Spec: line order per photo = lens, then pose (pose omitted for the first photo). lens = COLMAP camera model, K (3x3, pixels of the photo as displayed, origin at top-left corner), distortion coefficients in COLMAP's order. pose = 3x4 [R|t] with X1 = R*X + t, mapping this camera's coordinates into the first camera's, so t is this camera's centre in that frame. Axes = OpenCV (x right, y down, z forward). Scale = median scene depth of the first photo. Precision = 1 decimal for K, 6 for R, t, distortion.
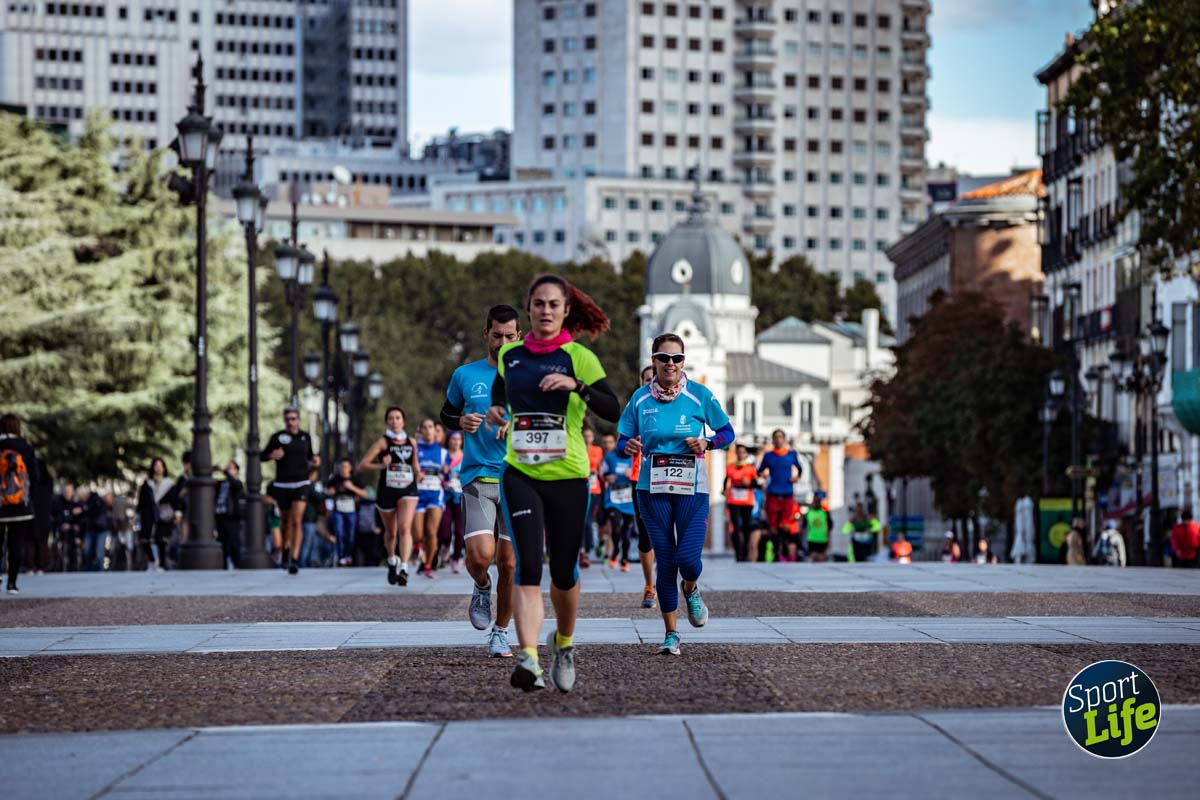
lens RADIAL K [[7012.8, 0, 600.0], [0, 7012.8, 400.0], [0, 0, 1]] dist [1.452053, -3.592455]
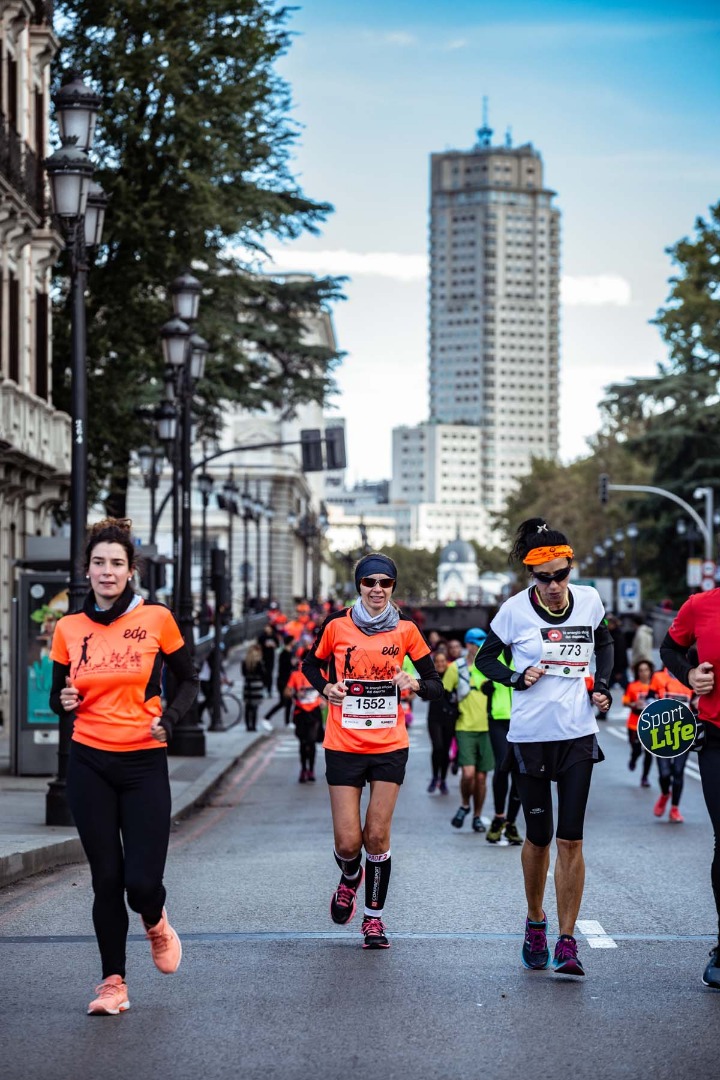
lens RADIAL K [[4564.0, 0, 360.0], [0, 4564.0, 540.0], [0, 0, 1]] dist [0.032429, 2.109886]
pose [[0.999889, 0.002891, -0.014640, 0.000353], [-0.002977, 0.999978, -0.005865, -0.009122], [0.014622, 0.005908, 0.999876, -0.613447]]
